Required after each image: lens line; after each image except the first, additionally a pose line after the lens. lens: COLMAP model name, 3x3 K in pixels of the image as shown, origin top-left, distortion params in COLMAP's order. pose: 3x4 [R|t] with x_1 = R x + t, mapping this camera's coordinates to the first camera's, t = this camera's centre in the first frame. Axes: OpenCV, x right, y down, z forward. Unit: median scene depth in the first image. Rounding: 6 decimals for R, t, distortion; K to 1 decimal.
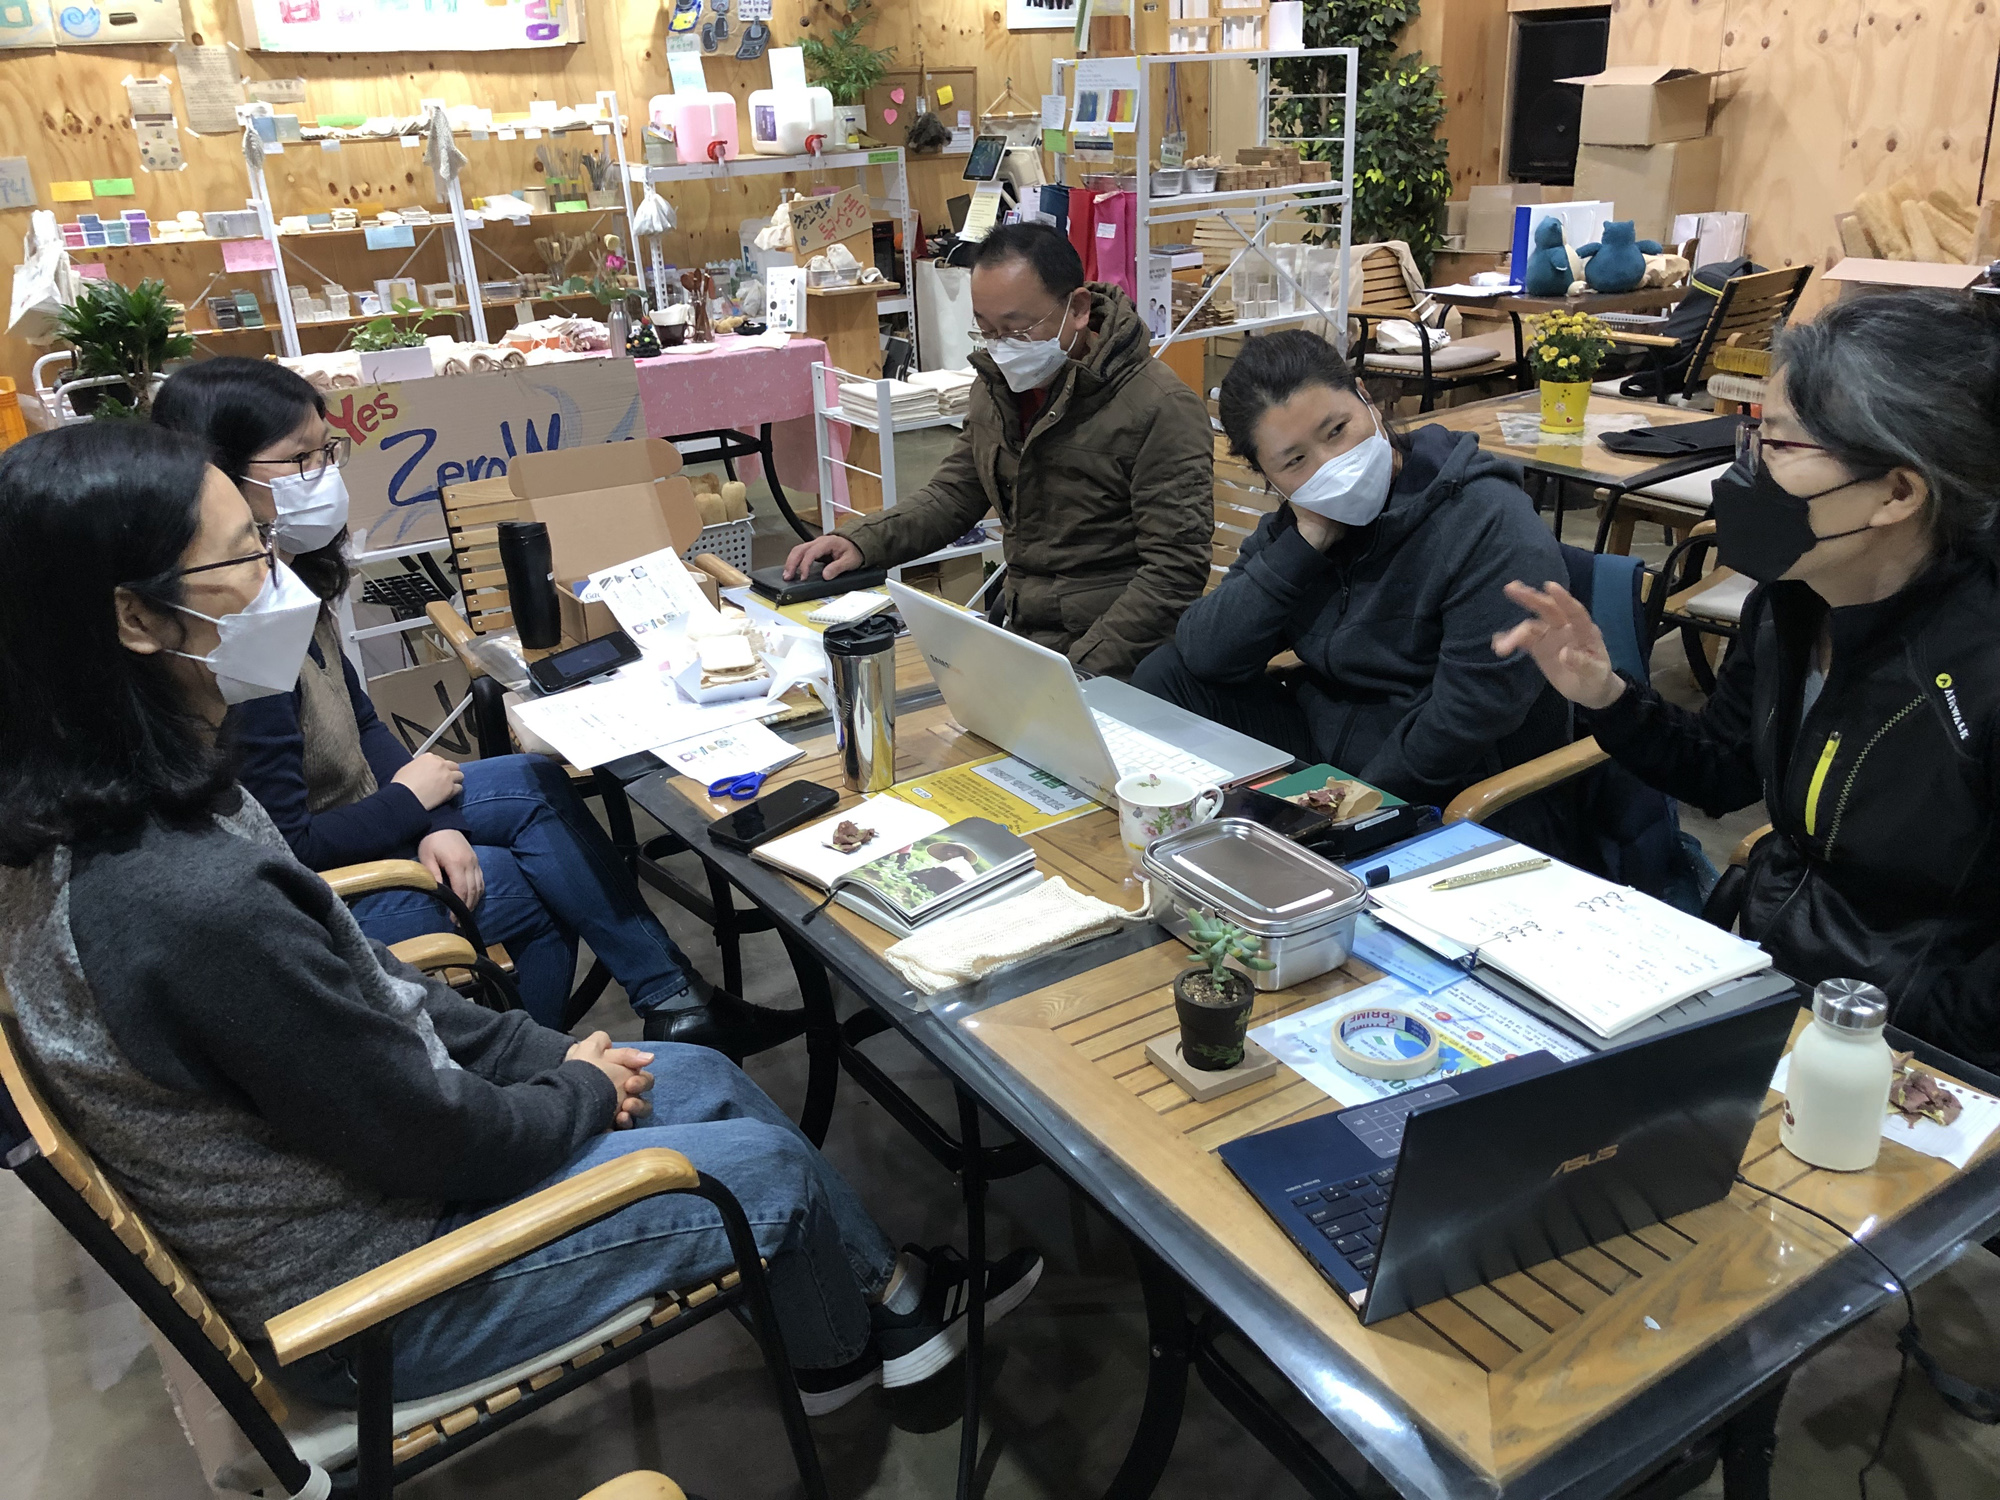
lens RADIAL K [[1660.1, 0, 1019.2], [0, 1660.1, 742.5], [0, 0, 1]] dist [0.016577, -0.020811]
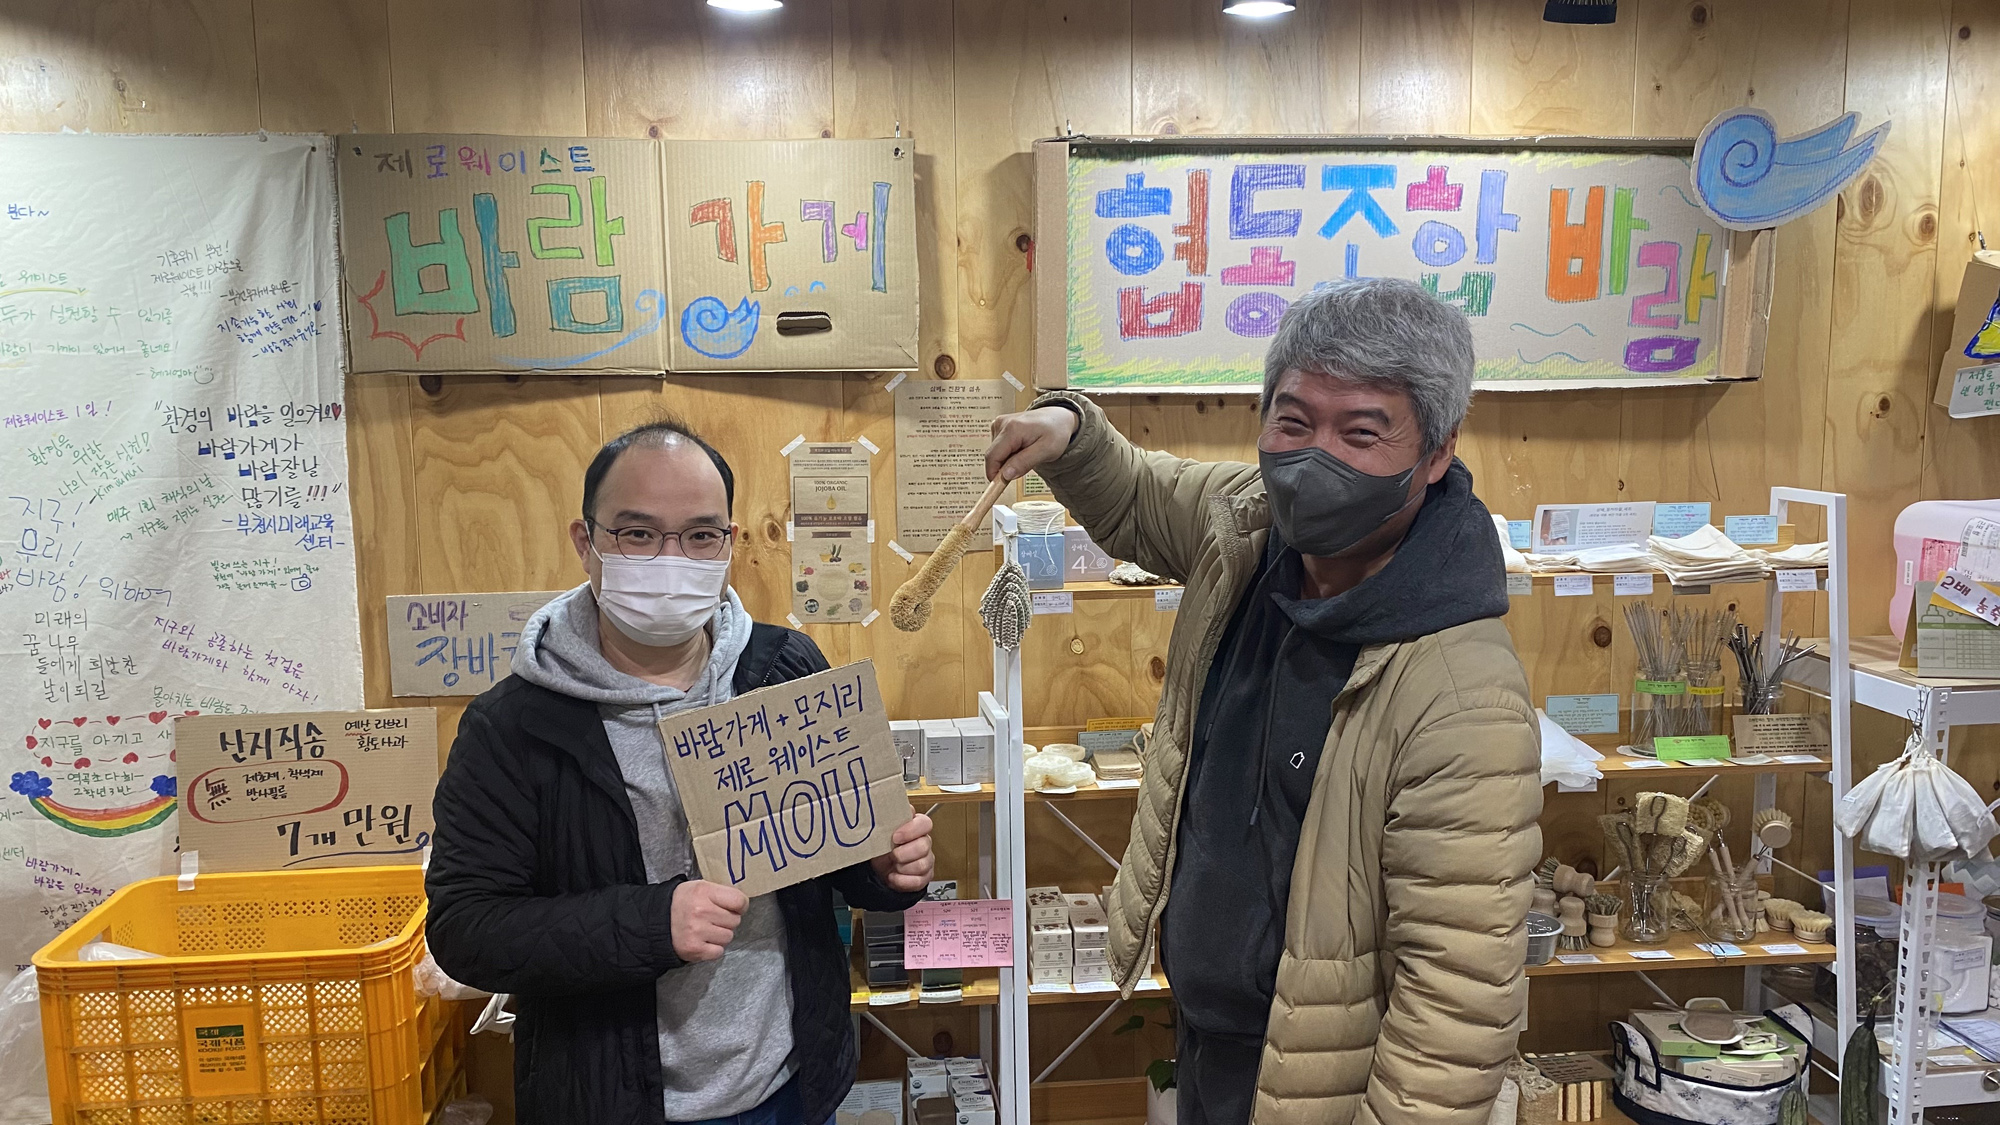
lens RADIAL K [[1491.8, 0, 990.3], [0, 1491.8, 559.7], [0, 0, 1]] dist [0.041032, -0.042728]
pose [[0.897113, 0.082378, -0.434052, -0.287409], [-0.184485, 0.962557, -0.198618, -0.280315], [0.401438, 0.258259, 0.878720, 0.632308]]
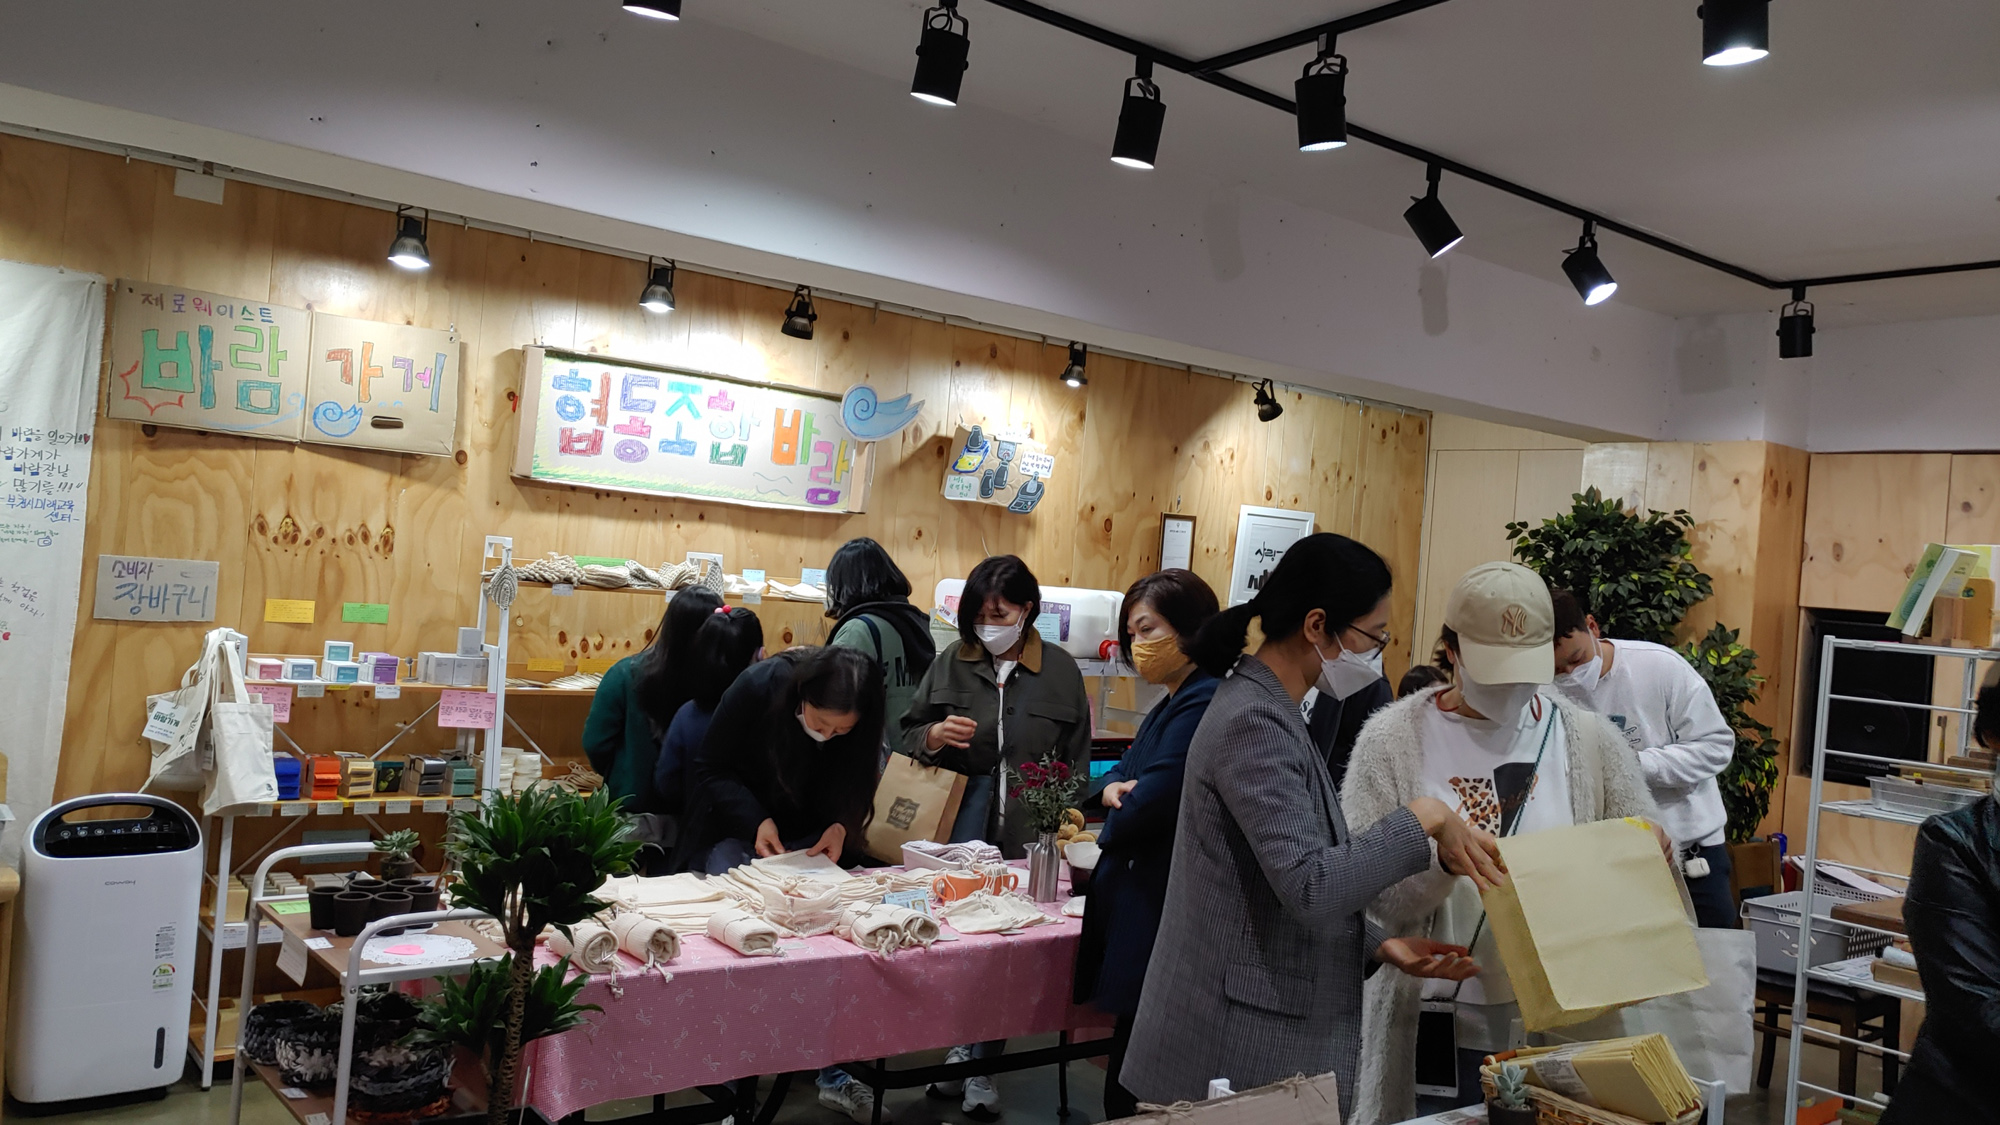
lens RADIAL K [[1560.7, 0, 1032.4], [0, 1560.7, 544.3], [0, 0, 1]] dist [-0.002291, 0.018427]
pose [[0.986097, 0.126525, 0.107722, -0.280832], [-0.075896, 0.919626, -0.385393, -0.098803], [-0.147826, 0.371859, 0.916443, 0.249024]]
